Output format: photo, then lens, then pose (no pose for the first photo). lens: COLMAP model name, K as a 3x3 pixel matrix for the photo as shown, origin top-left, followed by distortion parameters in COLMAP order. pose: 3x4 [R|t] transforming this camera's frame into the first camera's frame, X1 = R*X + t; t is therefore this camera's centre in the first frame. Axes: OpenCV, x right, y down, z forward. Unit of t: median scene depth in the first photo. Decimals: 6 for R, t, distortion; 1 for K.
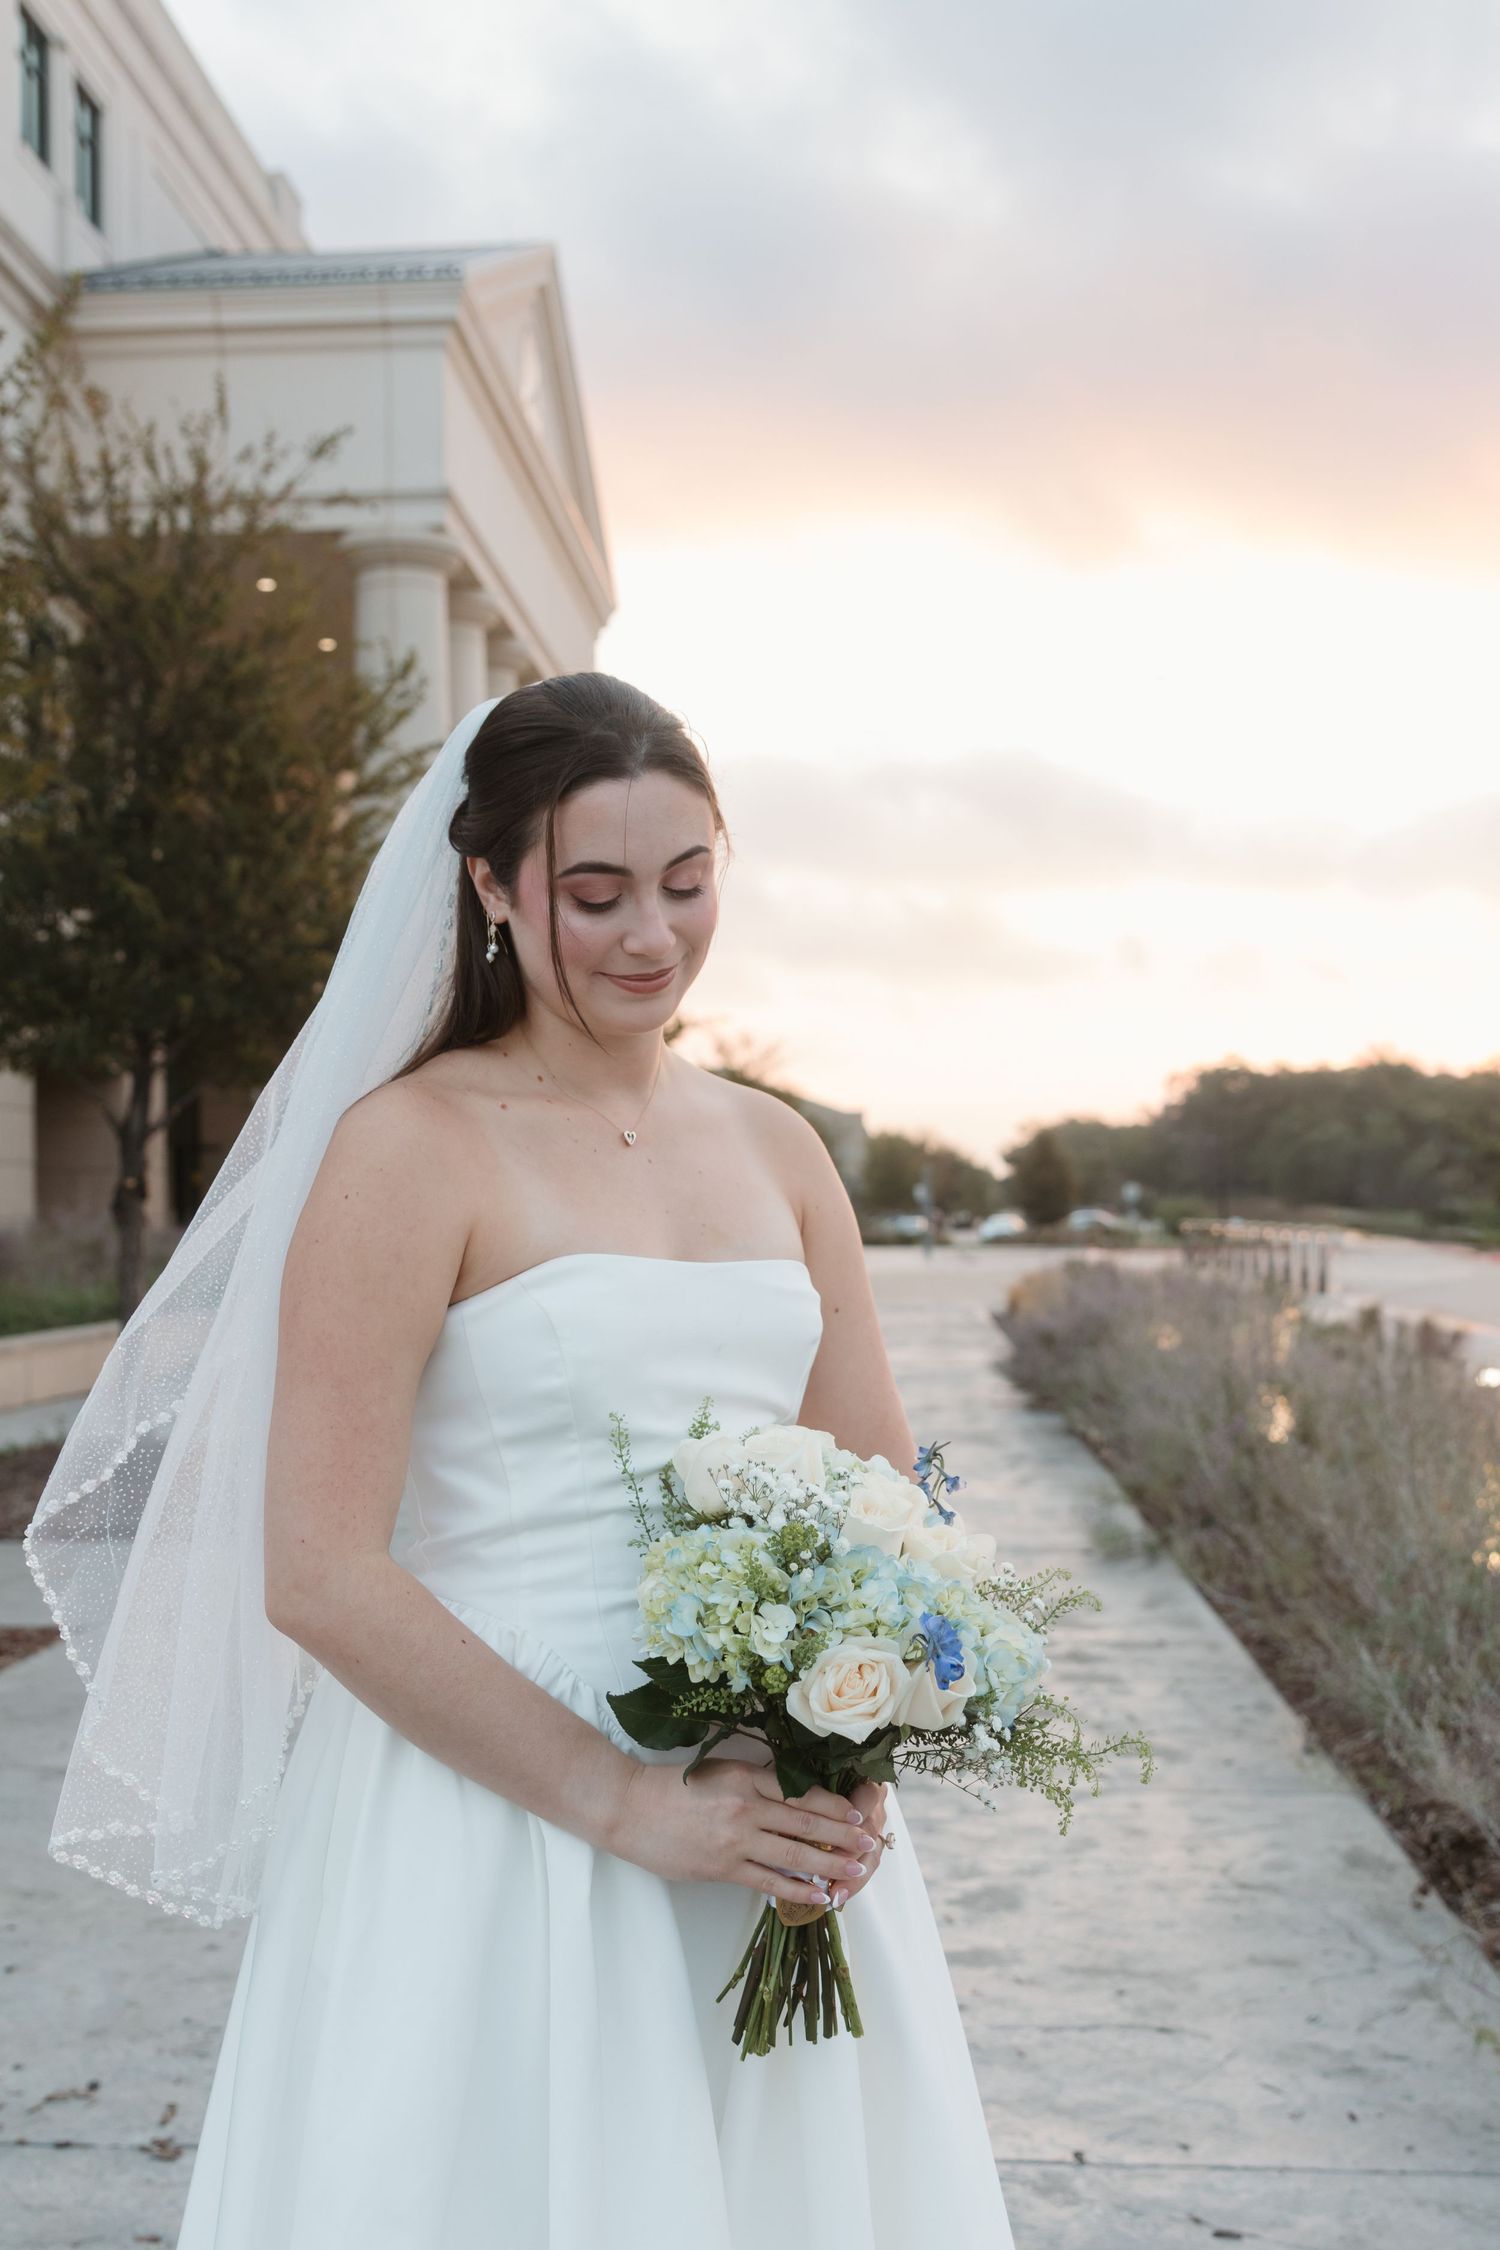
lens RADIAL K [[2628.0, 0, 750.0], [0, 2628.0, 1125.0], [0, 0, 1]] dist [0.010007, 0.000171]
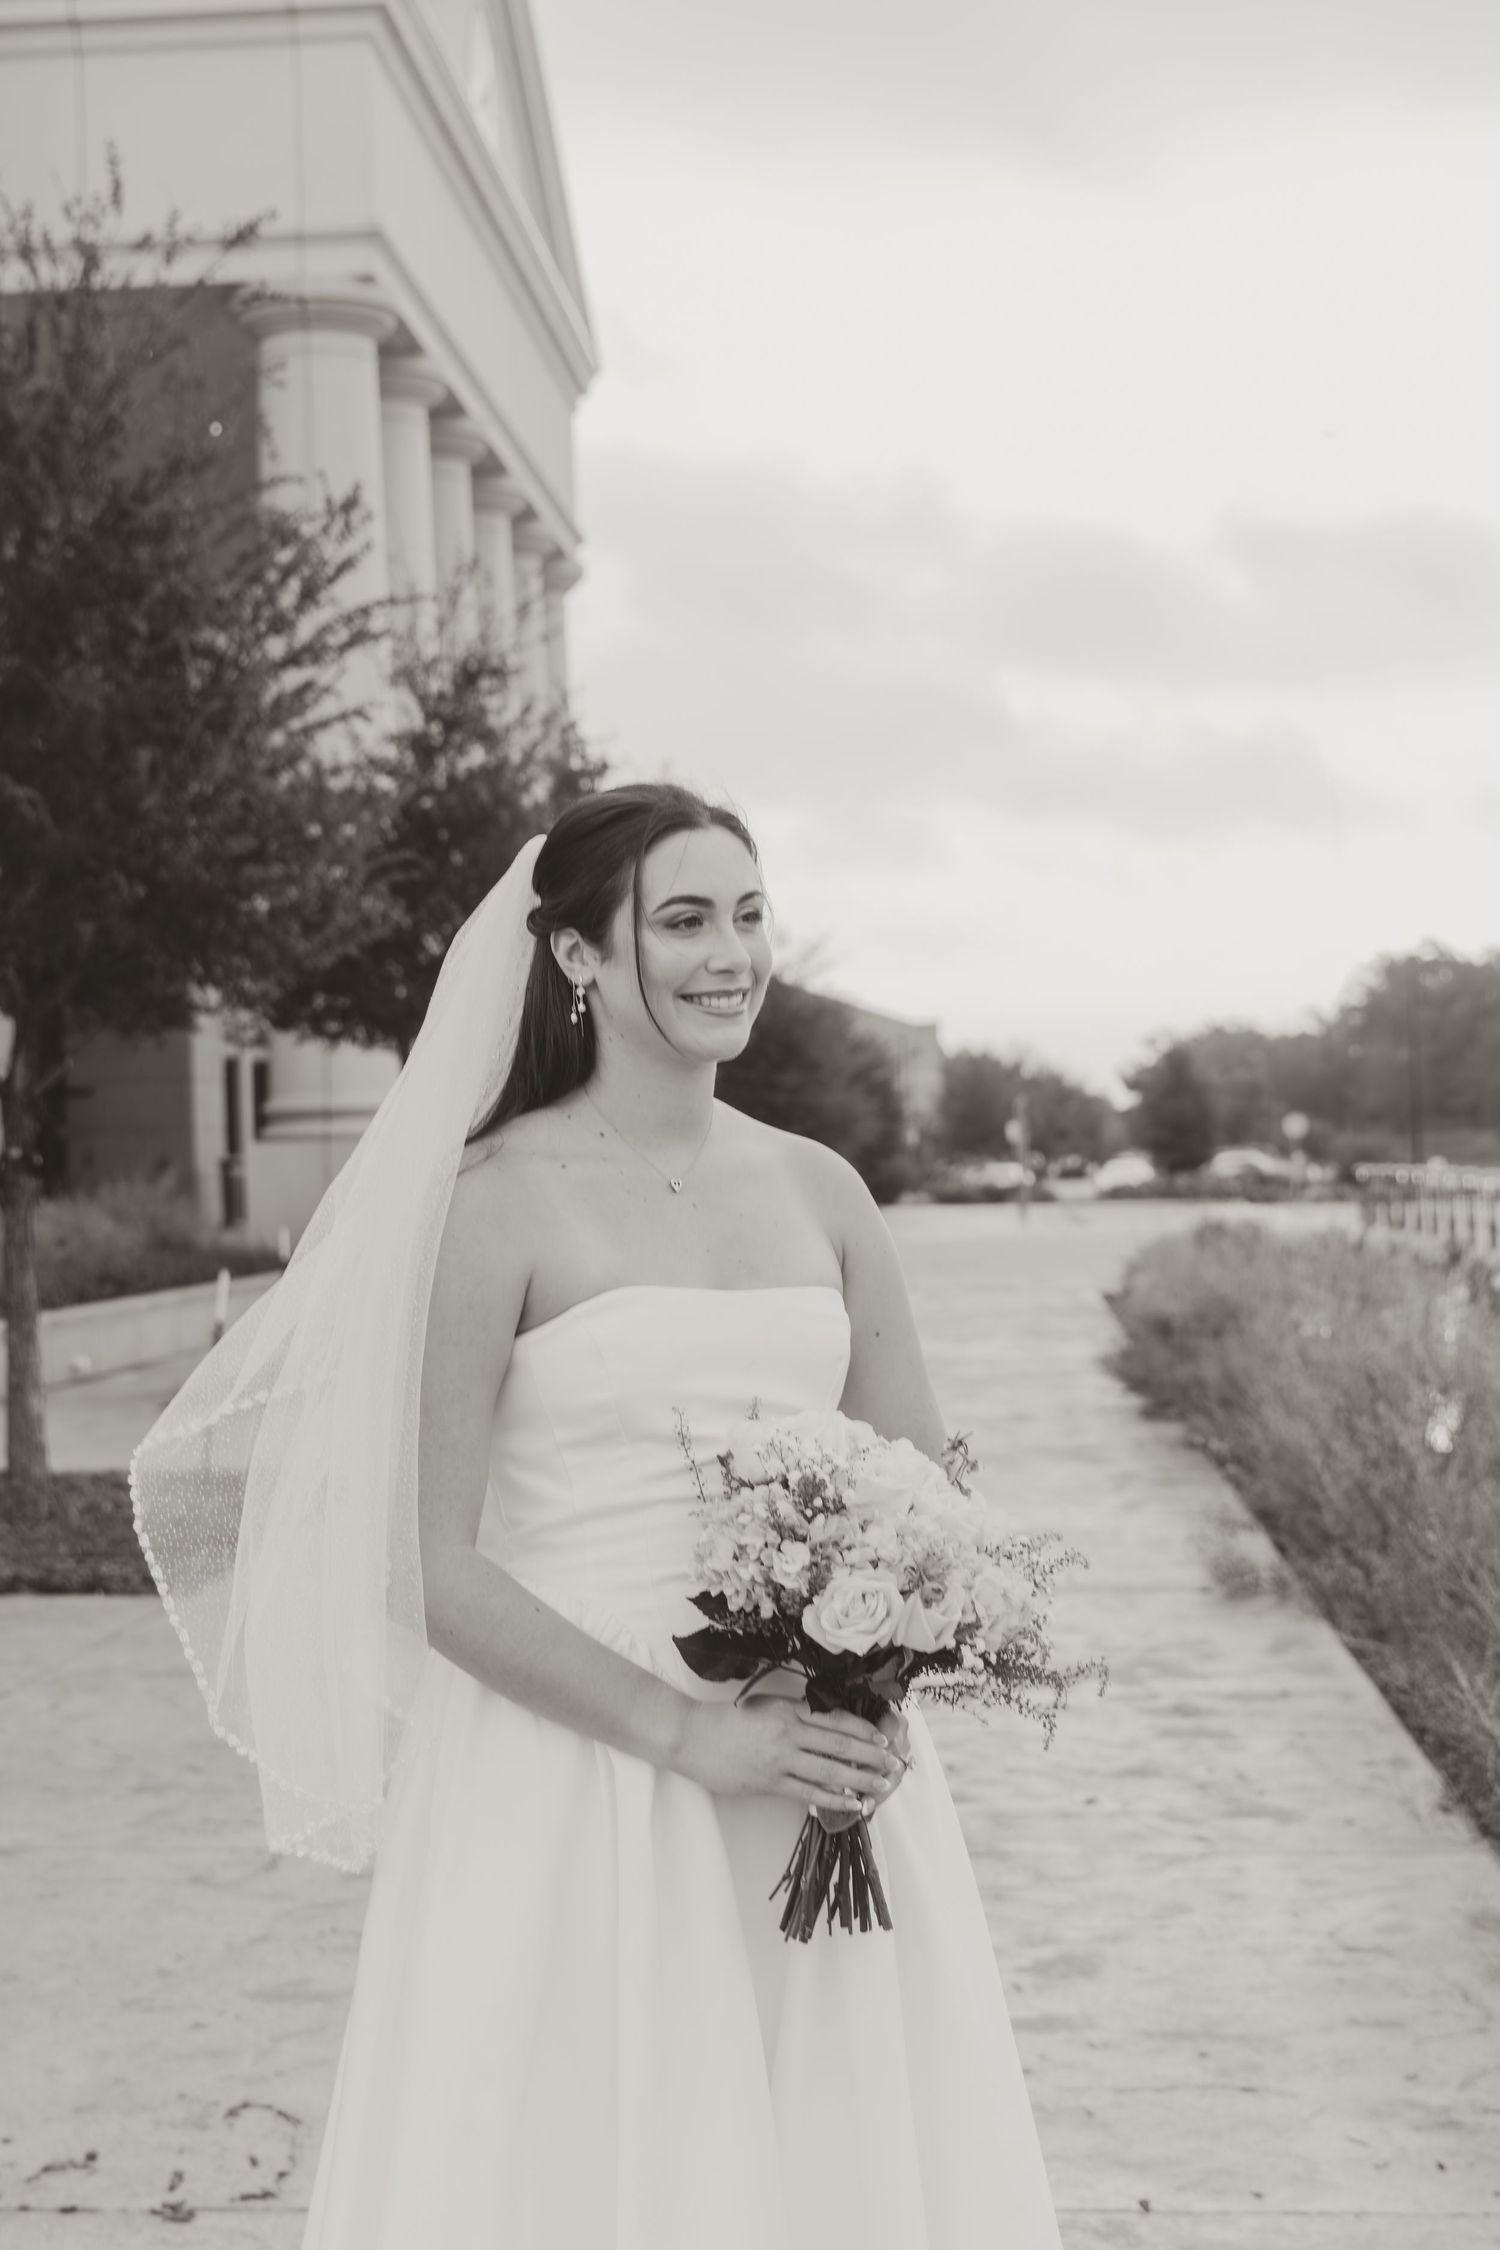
lens RADIAL K [[3601.2, 0, 746.4], [0, 3601.2, 1076.0], [0, 0, 1]] dist [-0.011347, 0.036679]
pose [[0.999804, -0.015994, -0.011656, 0.001839], [0.016129, 0.999802, 0.011626, -0.015591], [0.011468, -0.011811, 0.999864, -0.147598]]
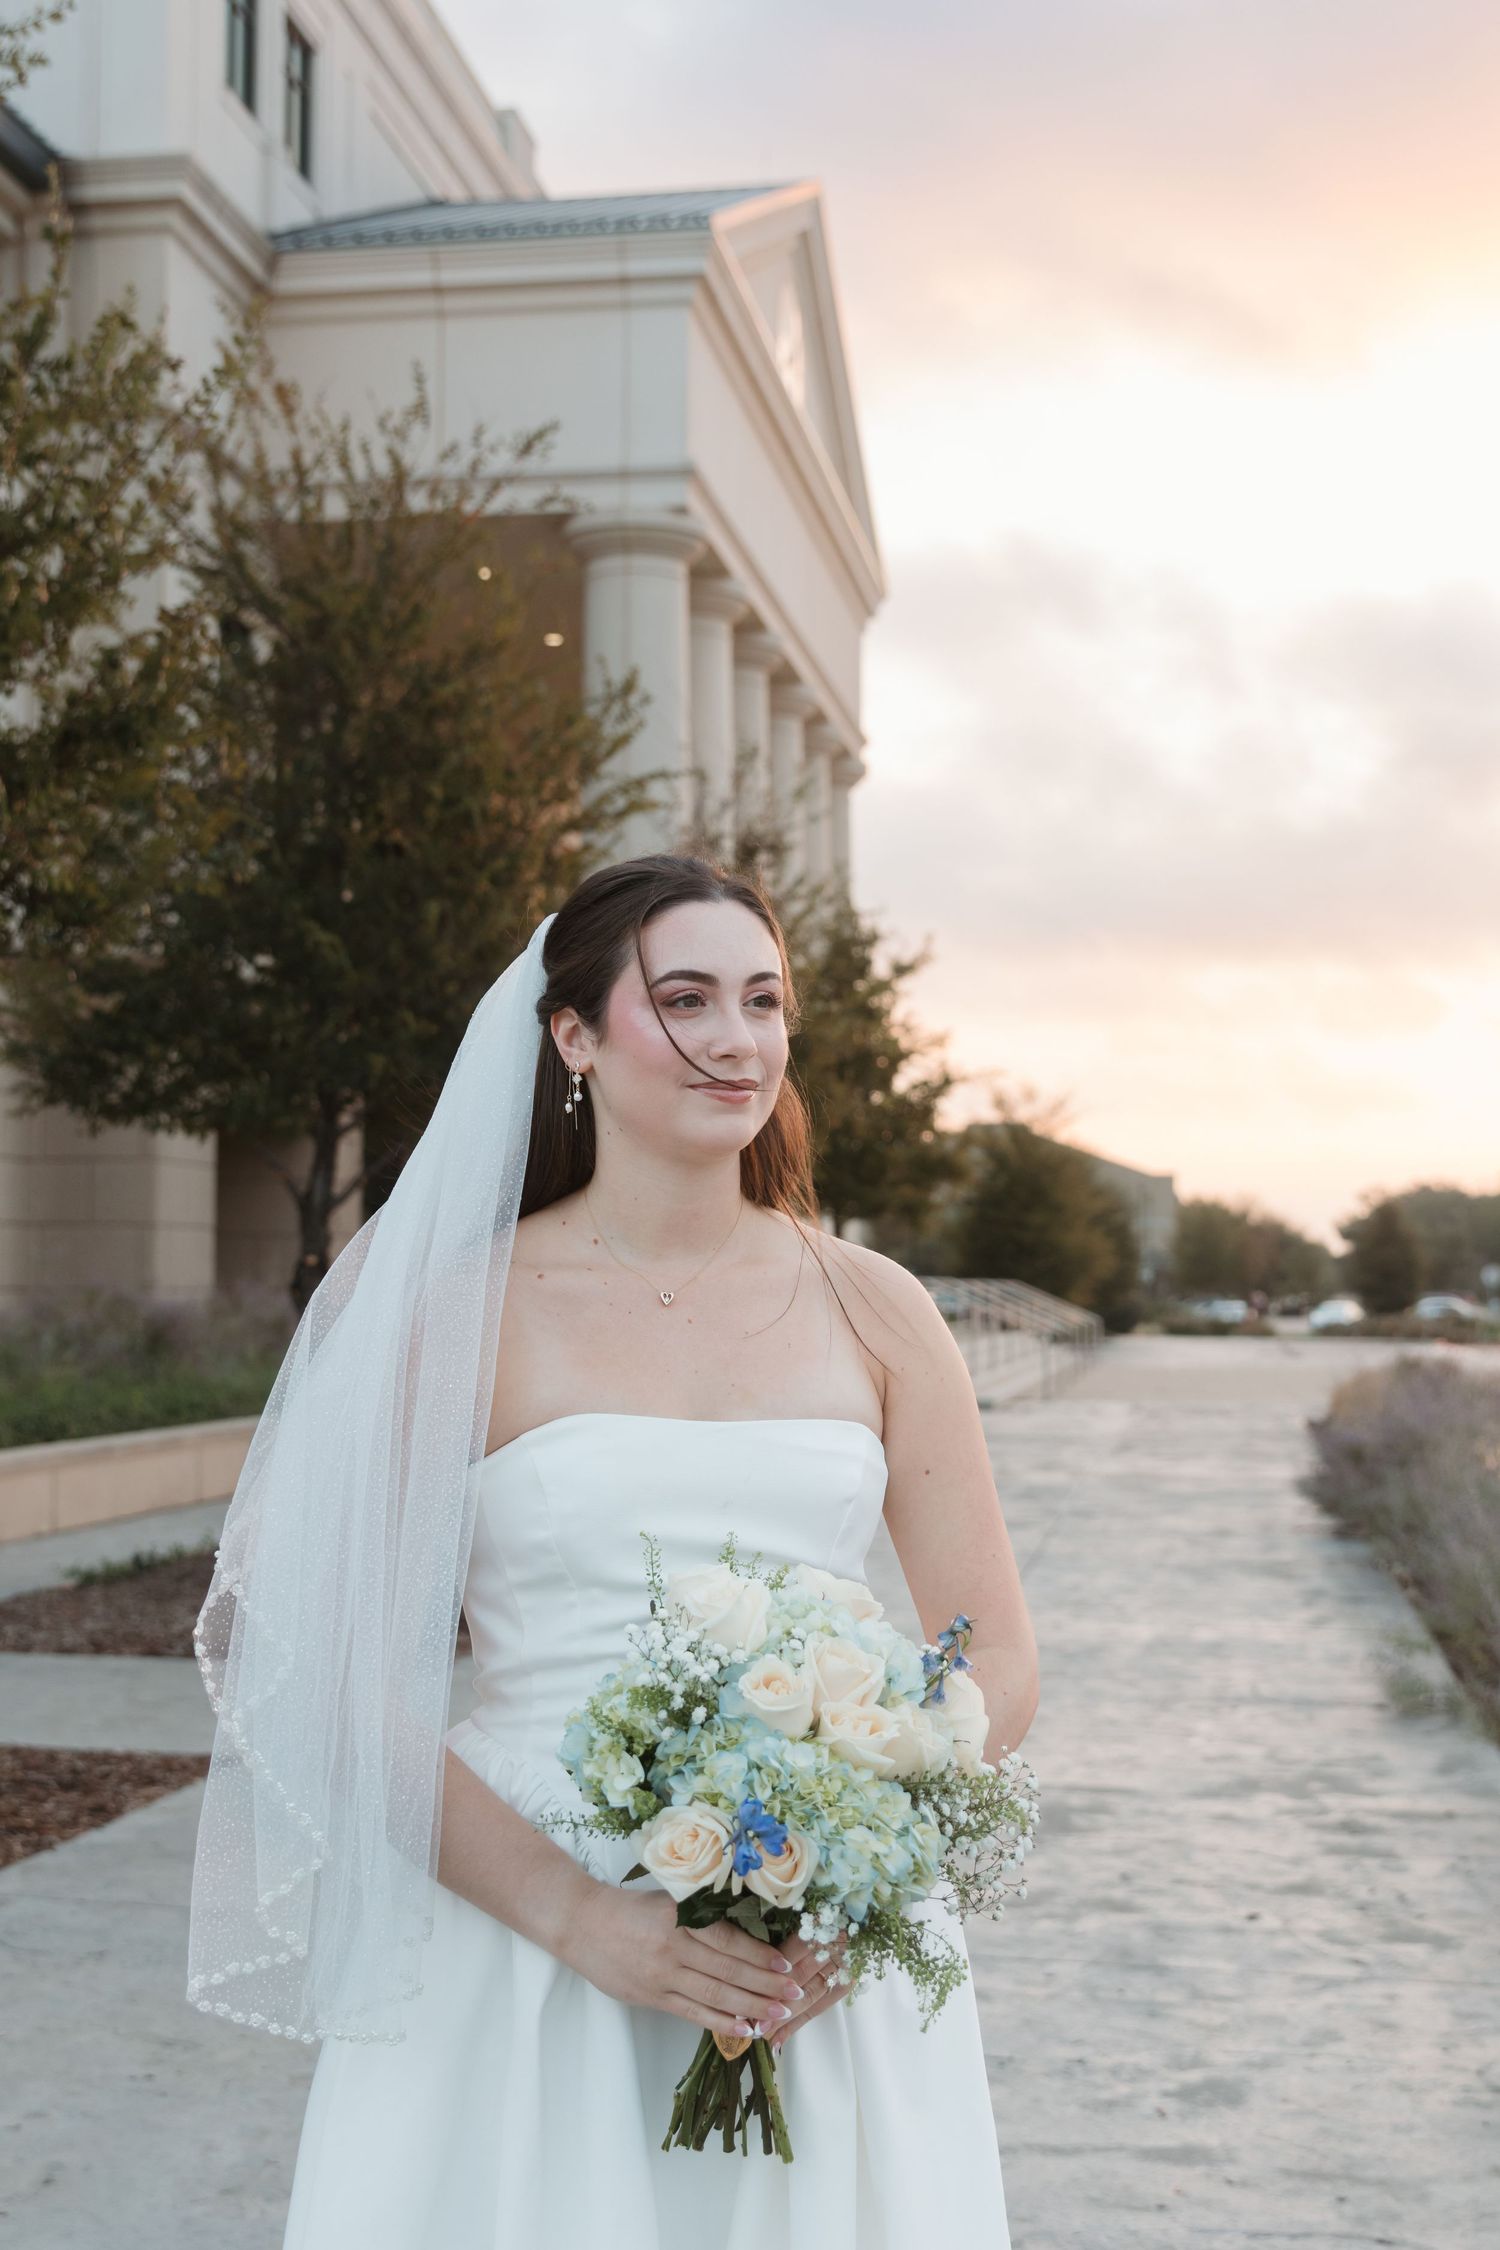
lens RADIAL K [[3096.9, 0, 750.4], [0, 3096.9, 1050.4], [0, 0, 1]] dist [0.018819, -0.037099]
pose [[0.995152, 0.009199, -0.097918, 0.024141], [-0.013306, 0.999056, -0.041365, -0.011336], [0.097445, 0.042467, 0.994334, -0.060412]]
